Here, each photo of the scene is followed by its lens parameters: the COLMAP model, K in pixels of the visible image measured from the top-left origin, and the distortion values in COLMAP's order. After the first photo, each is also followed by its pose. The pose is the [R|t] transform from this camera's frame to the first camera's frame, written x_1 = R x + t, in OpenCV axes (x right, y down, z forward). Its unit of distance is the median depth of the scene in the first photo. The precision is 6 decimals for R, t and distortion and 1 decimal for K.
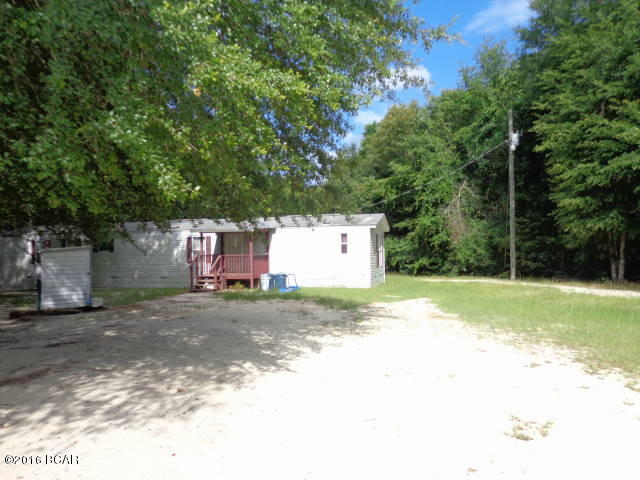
lens RADIAL K [[448.9, 0, 320.0], [0, 448.9, 240.0], [0, 0, 1]] dist [0.000247, 0.003884]
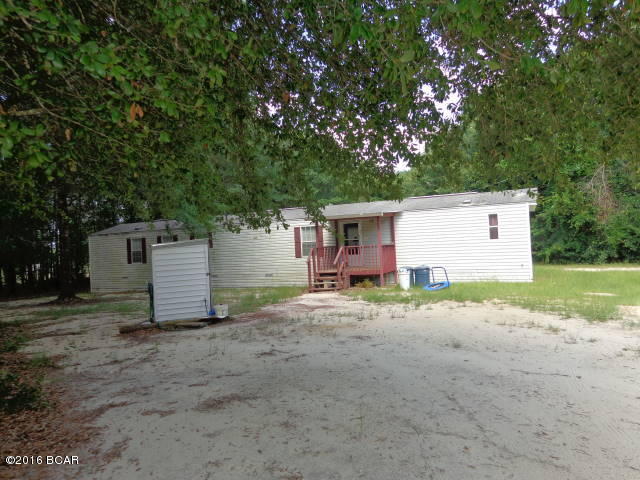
lens RADIAL K [[445.8, 0, 320.0], [0, 445.8, 240.0], [0, 0, 1]] dist [0.001999, 0.004039]
pose [[0.989049, -0.036110, -0.143099, -0.183771], [0.038523, 0.999158, 0.014125, 0.010971], [0.142468, -0.019483, 0.989608, 0.231231]]
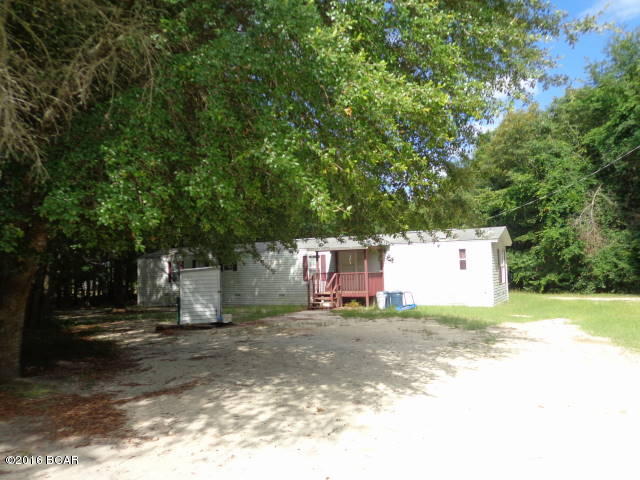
lens RADIAL K [[449.9, 0, 320.0], [0, 449.9, 240.0], [0, 0, 1]] dist [-0.001709, 0.010810]
pose [[0.971915, -0.027565, -0.233710, -0.021534], [0.018757, 0.999030, -0.039828, -0.001003], [0.234582, 0.034325, 0.971490, 0.003718]]
